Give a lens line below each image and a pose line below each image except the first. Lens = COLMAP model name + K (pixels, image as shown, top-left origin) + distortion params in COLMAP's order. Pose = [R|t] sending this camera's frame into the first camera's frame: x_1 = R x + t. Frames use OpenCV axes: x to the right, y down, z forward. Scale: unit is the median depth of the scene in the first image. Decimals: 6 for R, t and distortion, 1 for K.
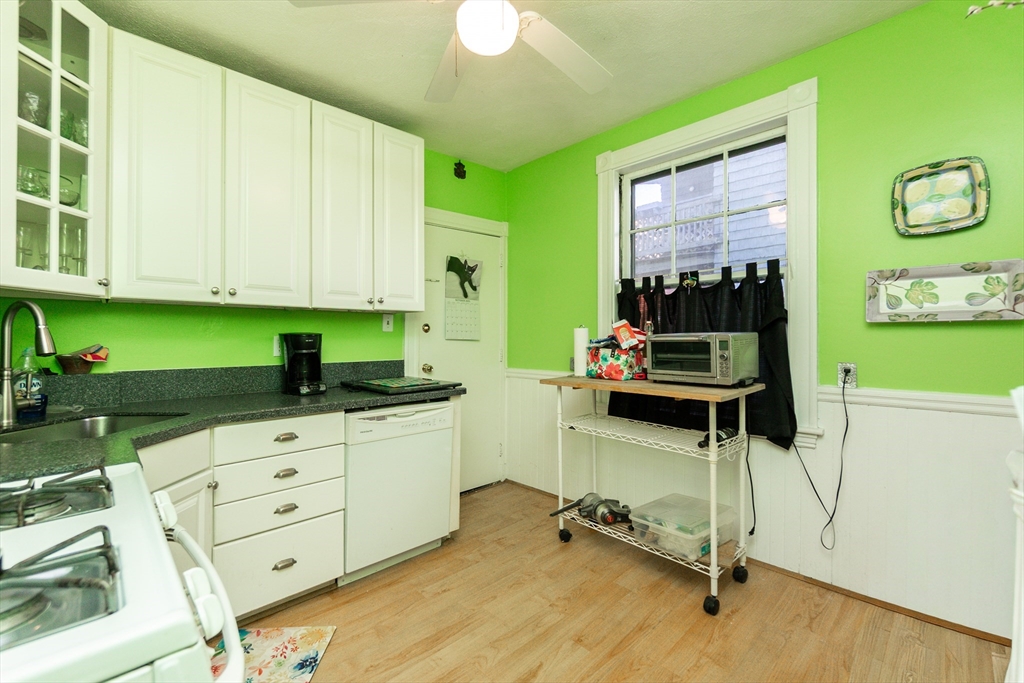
lens RADIAL K [[441.2, 0, 511.3], [0, 441.2, 338.6], [0, 0, 1]] dist [-0.004752, -0.000090]
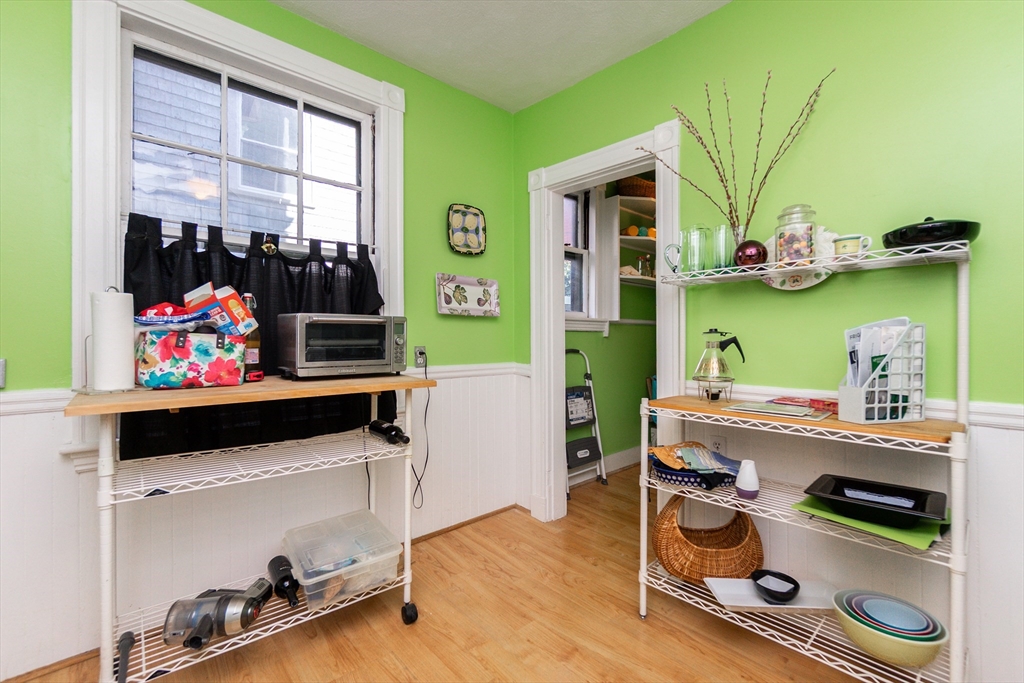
lens RADIAL K [[441.2, 0, 511.3], [0, 441.2, 338.6], [0, 0, 1]] dist [-0.004752, -0.000090]
pose [[0.026749, 0.002530, 0.999639, -0.370500], [-0.003153, 0.999992, -0.002447, 0.031428], [-0.999637, -0.003086, 0.026756, 0.629359]]
